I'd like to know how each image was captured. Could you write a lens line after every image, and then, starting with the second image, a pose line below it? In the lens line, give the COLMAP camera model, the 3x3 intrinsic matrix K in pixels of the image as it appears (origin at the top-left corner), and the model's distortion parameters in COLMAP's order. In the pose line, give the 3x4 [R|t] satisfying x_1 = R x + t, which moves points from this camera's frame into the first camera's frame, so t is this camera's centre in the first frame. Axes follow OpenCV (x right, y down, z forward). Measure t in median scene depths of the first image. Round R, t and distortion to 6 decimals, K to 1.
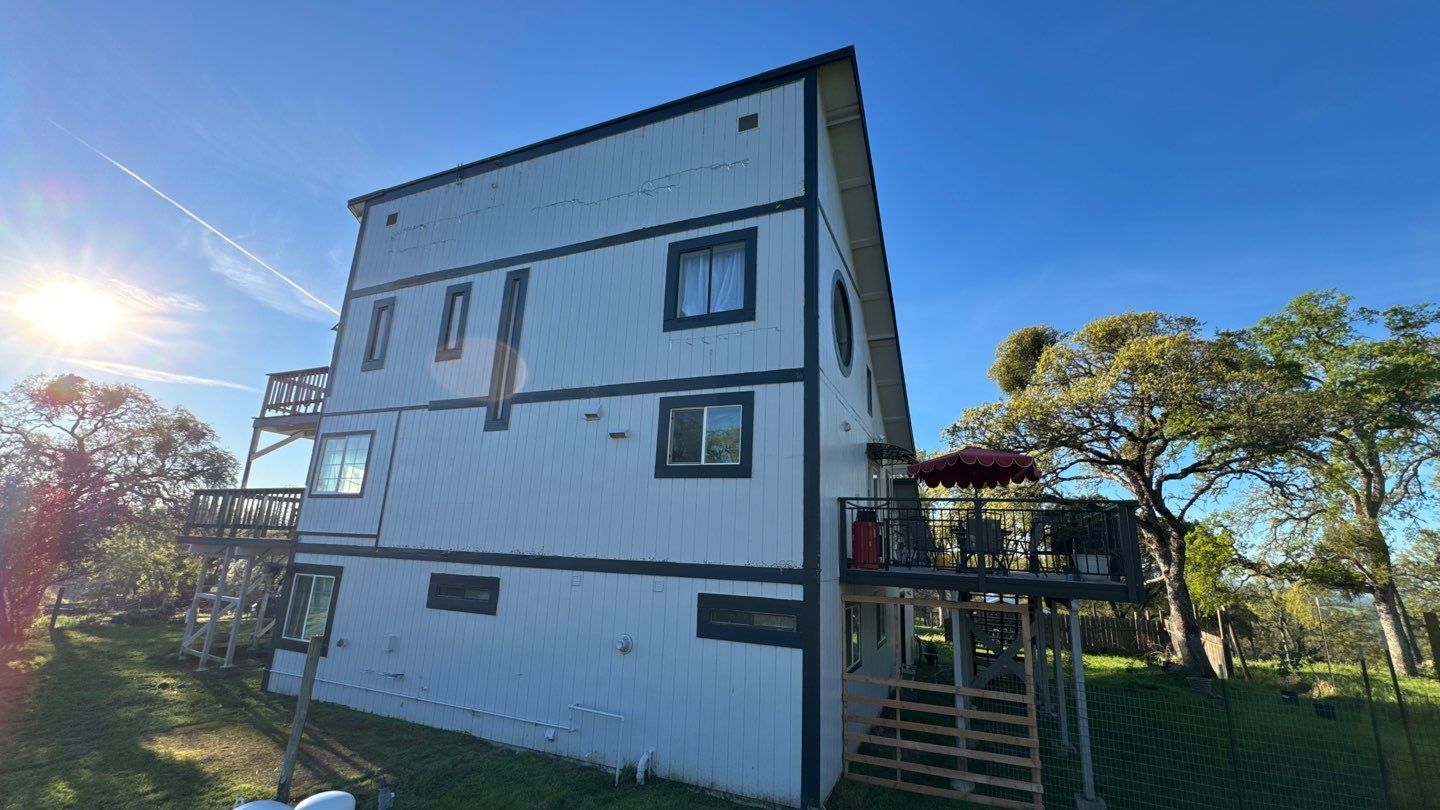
lens RADIAL K [[562.2, 0, 731.8], [0, 562.2, 435.6], [0, 0, 1]] dist [-0.005858, 0.000610]
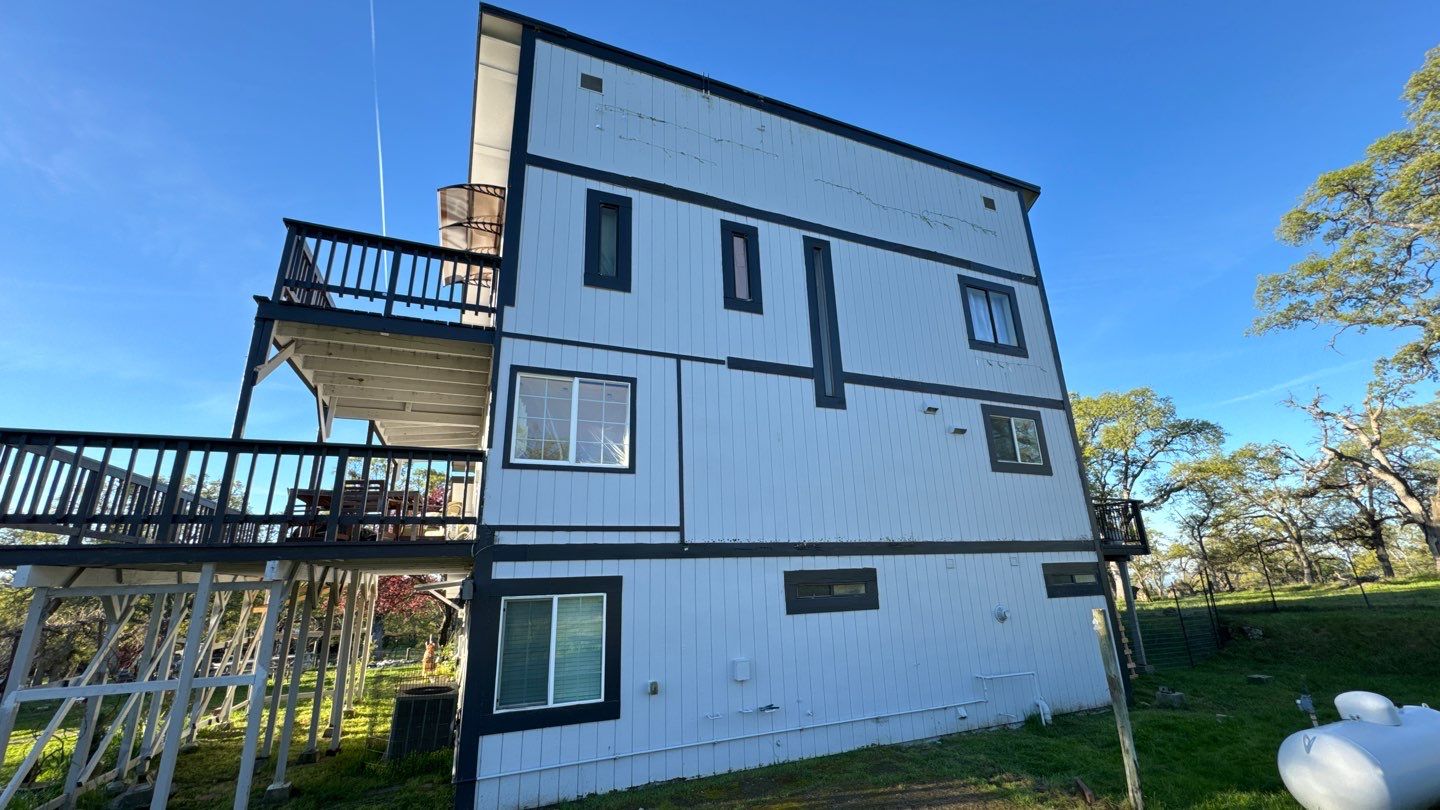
lens RADIAL K [[562.2, 0, 728.0], [0, 562.2, 409.2], [0, 0, 1]] dist [-0.005858, 0.000610]
pose [[0.699403, 0.134080, 0.702038, -1.290494], [-0.096836, 0.990966, -0.092788, 0.102823], [-0.708137, -0.003086, 0.706069, 0.519721]]
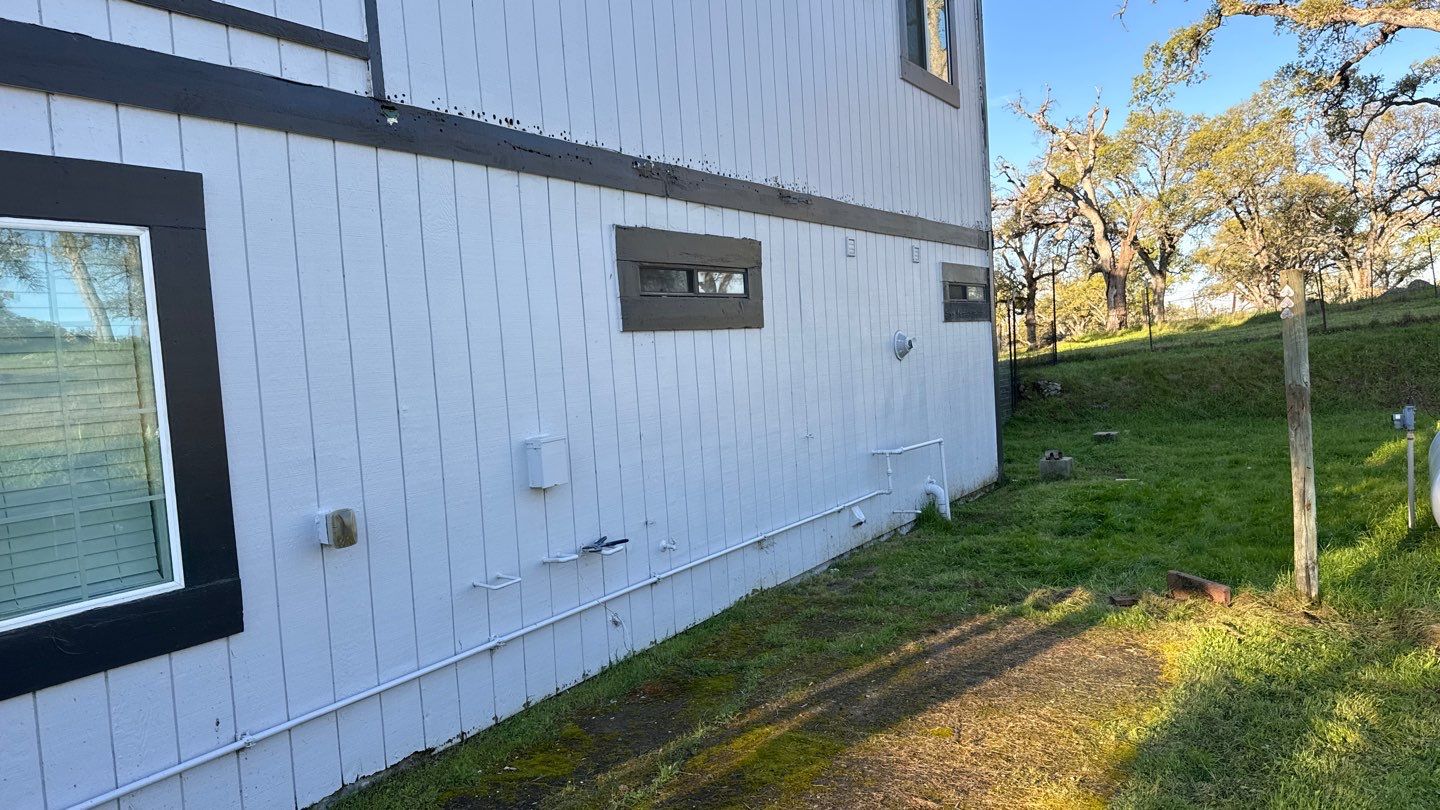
lens RADIAL K [[989.2, 0, 725.7], [0, 989.2, 396.7], [0, 0, 1]] dist [0.074783, -0.103021]
pose [[0.164198, -0.107764, 0.980523, -1.167609], [-0.150807, 0.979587, 0.132915, 0.276220], [-0.974831, -0.169694, 0.144594, 0.907383]]
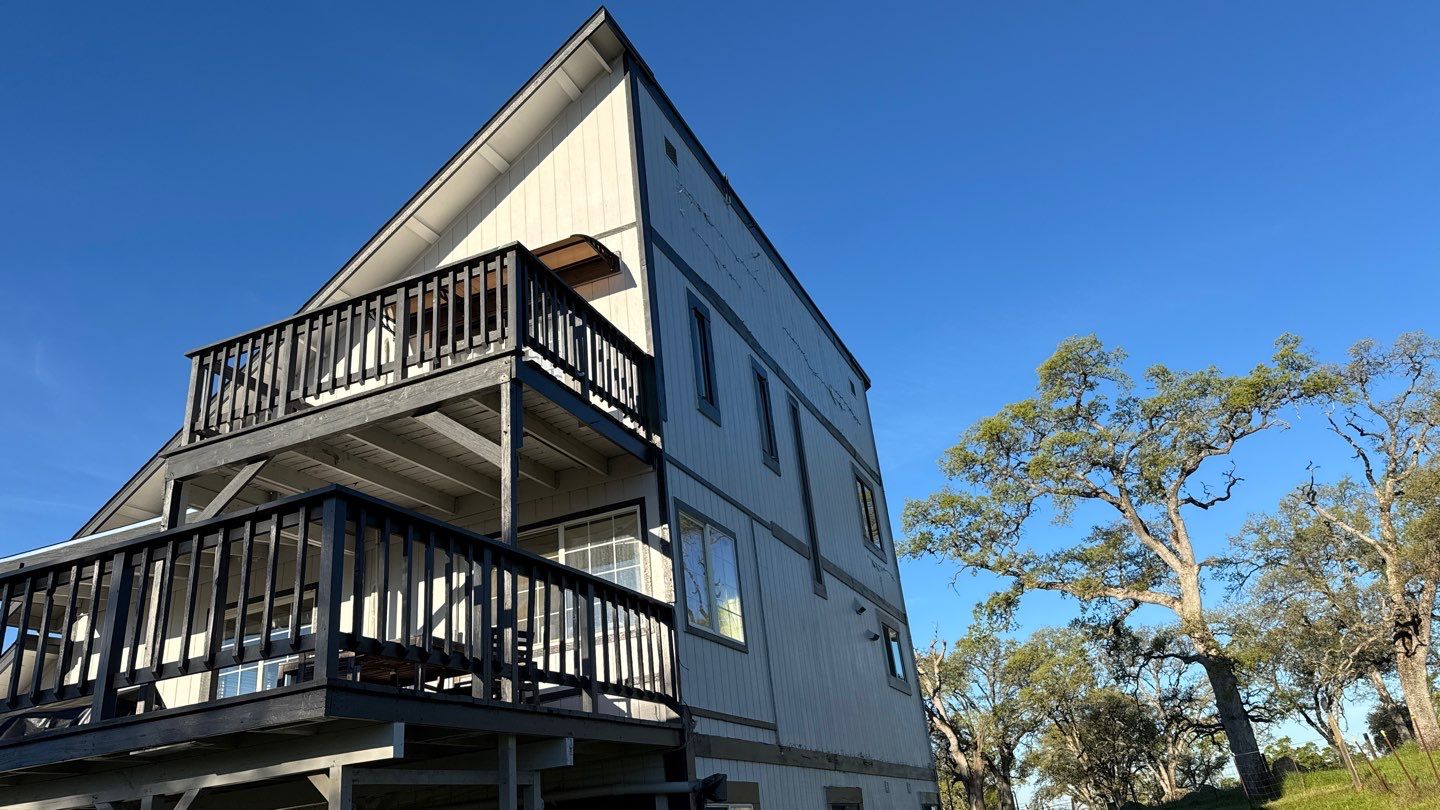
lens RADIAL K [[989.2, 0, 713.4], [0, 989.2, 401.4], [0, 0, 1]] dist [0.074783, -0.103021]
pose [[0.012707, 0.364562, 0.931092, -2.024834], [-0.130175, 0.923846, -0.359948, 0.289649], [-0.991410, -0.116631, 0.059196, 1.207880]]
